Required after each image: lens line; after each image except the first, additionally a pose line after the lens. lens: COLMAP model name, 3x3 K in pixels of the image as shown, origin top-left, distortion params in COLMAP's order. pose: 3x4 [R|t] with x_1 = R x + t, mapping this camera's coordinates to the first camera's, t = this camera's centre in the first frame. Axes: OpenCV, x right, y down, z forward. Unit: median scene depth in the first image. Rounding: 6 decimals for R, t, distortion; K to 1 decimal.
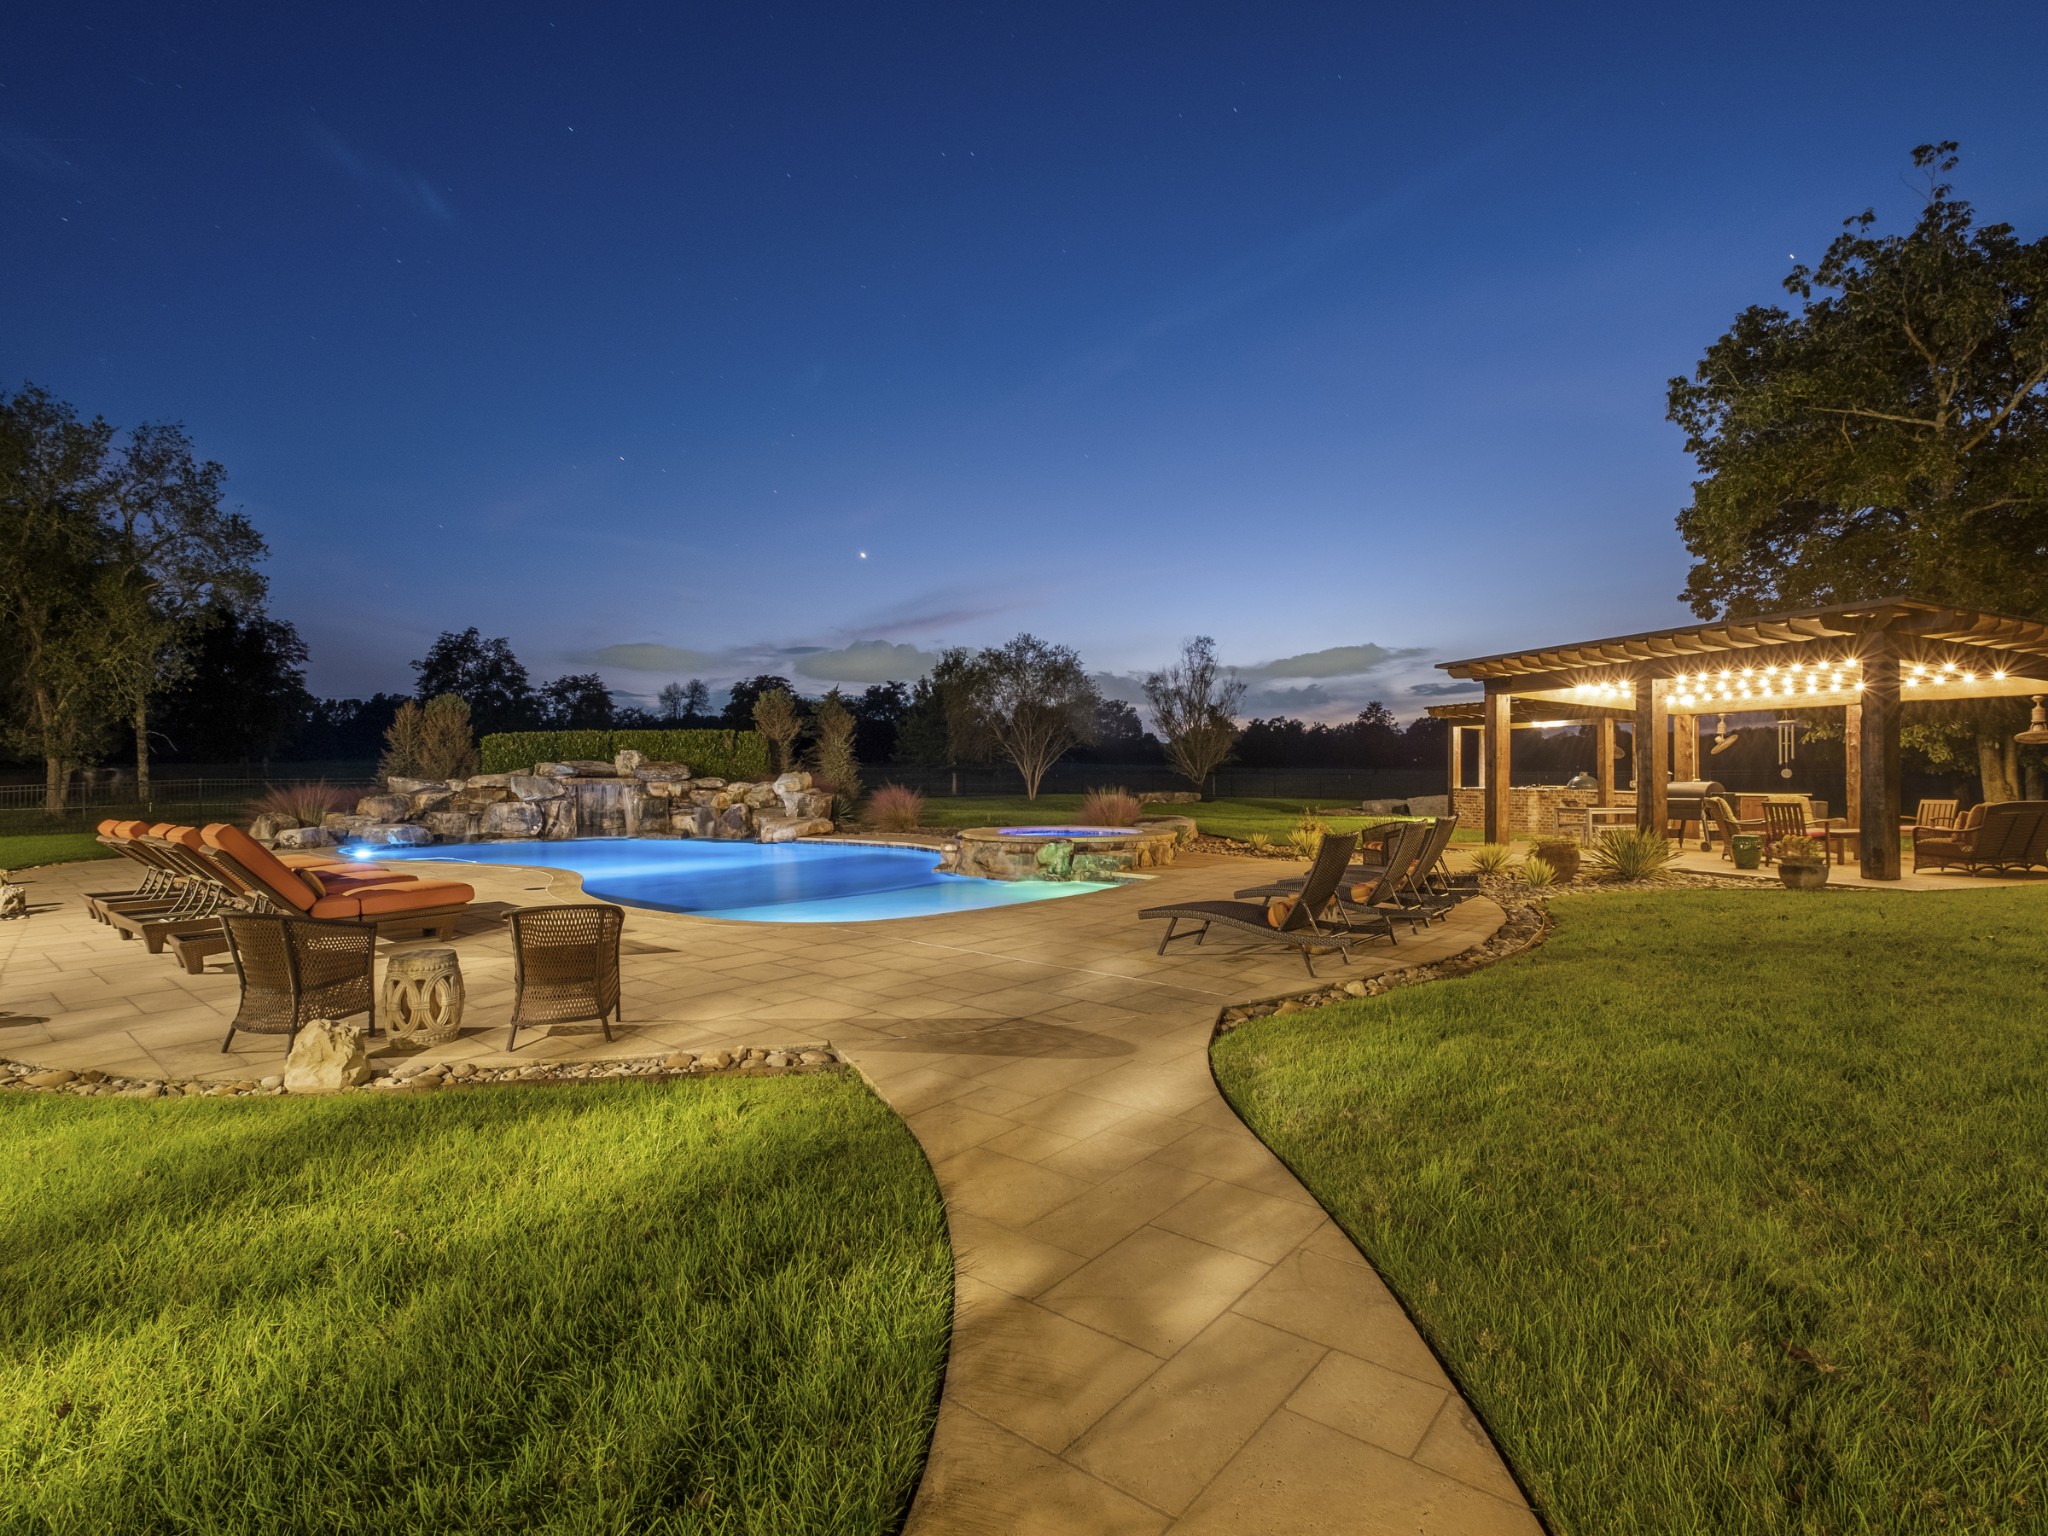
lens RADIAL K [[1282.7, 0, 1024.0], [0, 1282.7, 768.0], [0, 0, 1]] dist [-0.039866, -0.001993]
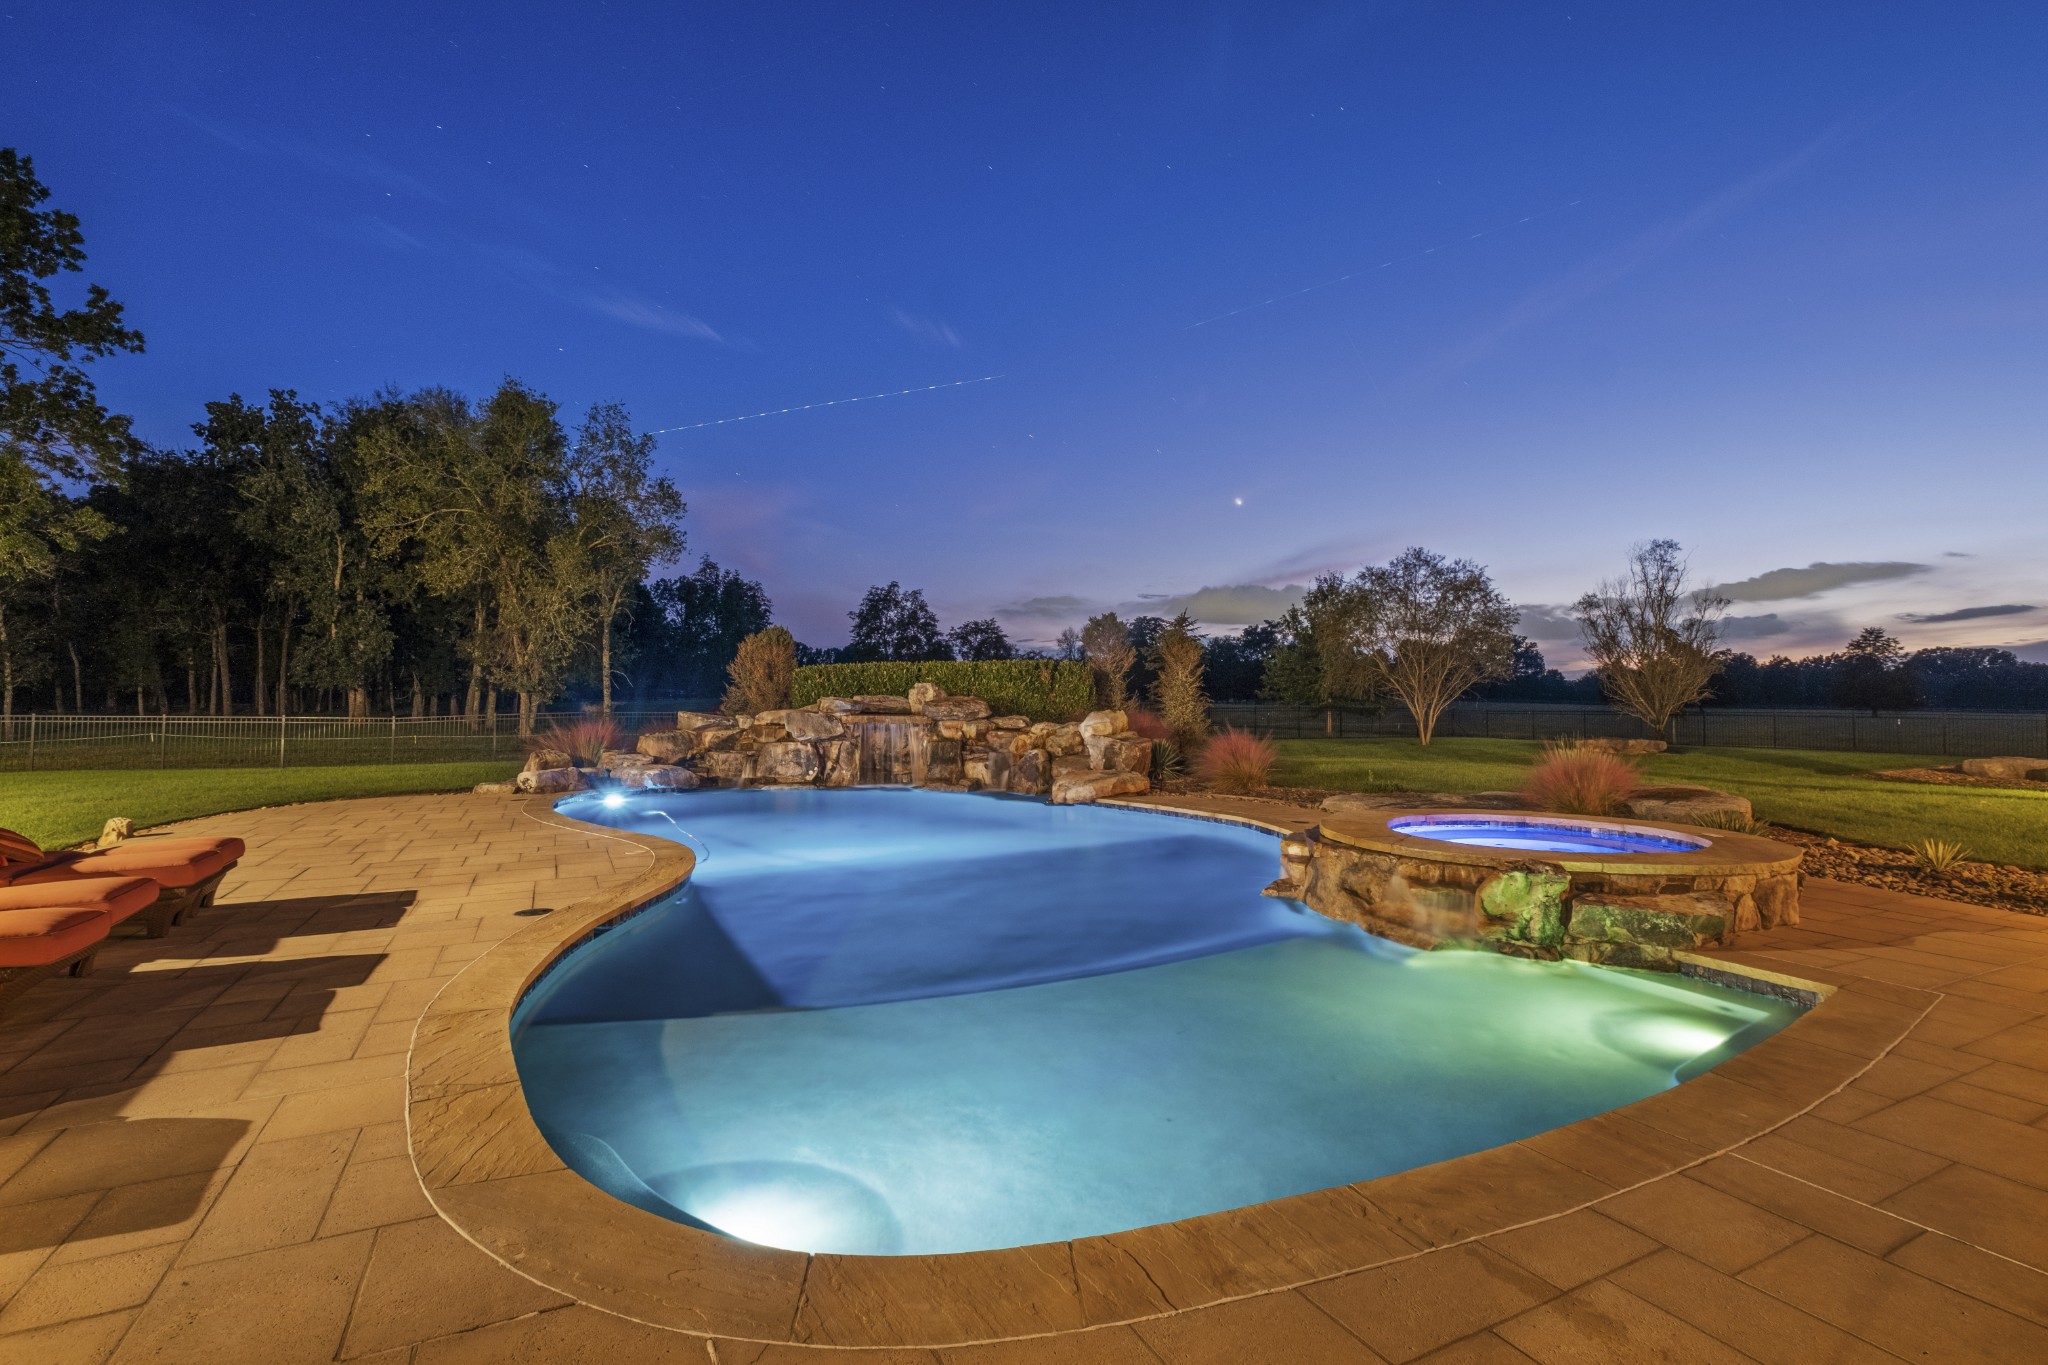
lens RADIAL K [[952.4, 0, 1024.0], [0, 952.4, 682.5], [0, 0, 1]] dist [-0.002535, 0.000467]
pose [[0.930200, -0.002152, -0.367046, -0.012306], [-0.006414, 0.999735, -0.022119, -0.000571], [0.366996, 0.022929, 0.929940, 0.435011]]
